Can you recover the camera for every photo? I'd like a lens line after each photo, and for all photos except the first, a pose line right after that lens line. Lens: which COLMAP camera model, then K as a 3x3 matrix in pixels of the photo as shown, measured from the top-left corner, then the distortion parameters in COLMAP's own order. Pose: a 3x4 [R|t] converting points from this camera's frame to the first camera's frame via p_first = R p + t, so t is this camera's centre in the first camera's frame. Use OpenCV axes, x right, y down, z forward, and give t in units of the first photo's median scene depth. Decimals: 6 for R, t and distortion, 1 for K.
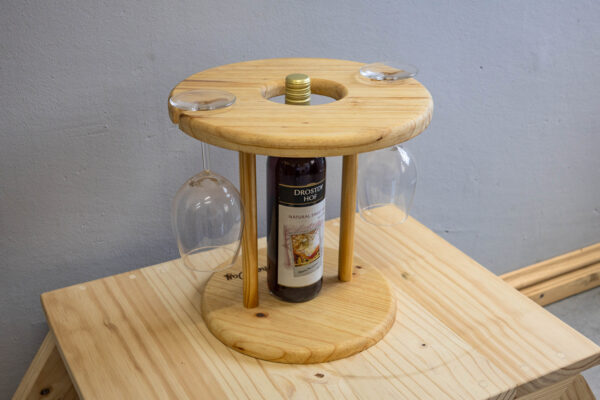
lens RADIAL K [[779.8, 0, 302.5], [0, 779.8, 202.1], [0, 0, 1]] dist [0.032493, 0.000000]
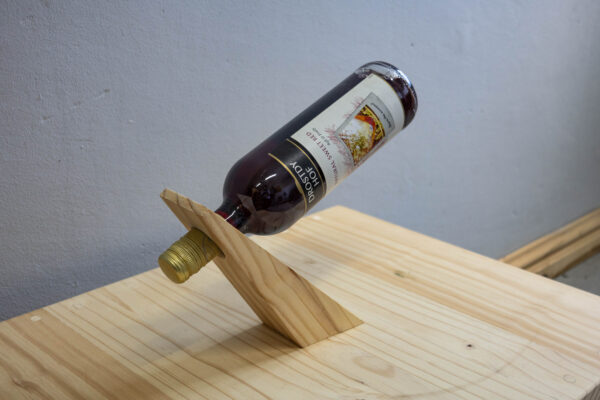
lens RADIAL K [[779.8, 0, 298.9], [0, 779.8, 199.4], [0, 0, 1]] dist [0.032493, 0.000000]
pose [[0.961937, -0.085582, 0.259523, -0.182461], [0.115264, 0.988148, -0.101375, 0.098298], [-0.247771, 0.127430, 0.960401, 0.291513]]
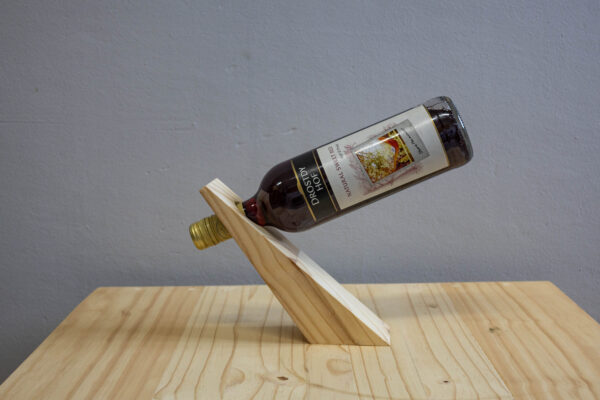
lens RADIAL K [[829.6, 0, 298.2], [0, 829.6, 208.9], [0, 0, 1]] dist [0.020918, 0.000000]
pose [[0.869678, 0.058644, -0.490124, 0.389694], [-0.199775, 0.949783, -0.240838, 0.236406], [0.451388, 0.307366, 0.837720, 0.251565]]
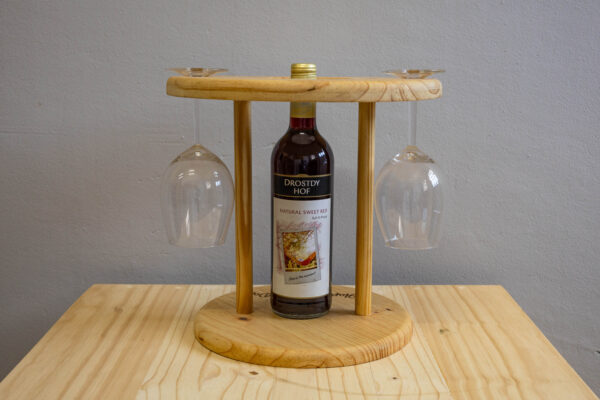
lens RADIAL K [[829.6, 0, 299.1], [0, 829.6, 198.2], [0, 0, 1]] dist [0.020918, 0.000000]
pose [[0.872169, 0.077335, -0.483054, 0.462721], [-0.213898, 0.948322, -0.234379, 0.223842], [0.439965, 0.307742, 0.843638, 0.158061]]
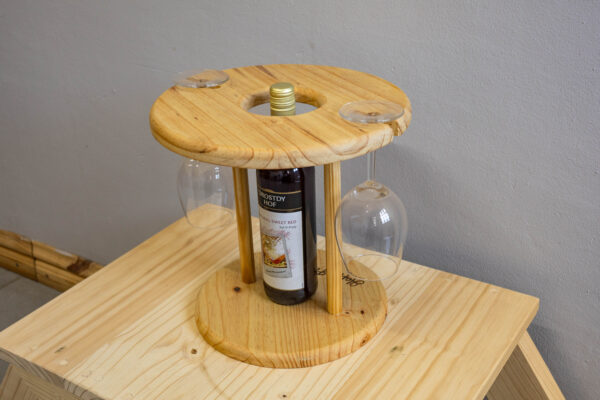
lens RADIAL K [[779.8, 0, 294.2], [0, 779.8, 198.8], [0, 0, 1]] dist [0.032493, 0.000000]
pose [[0.460249, 0.375877, -0.804293, 0.803170], [-0.356611, 0.907922, 0.220240, -0.235347], [0.813019, 0.185455, 0.551912, 0.439068]]
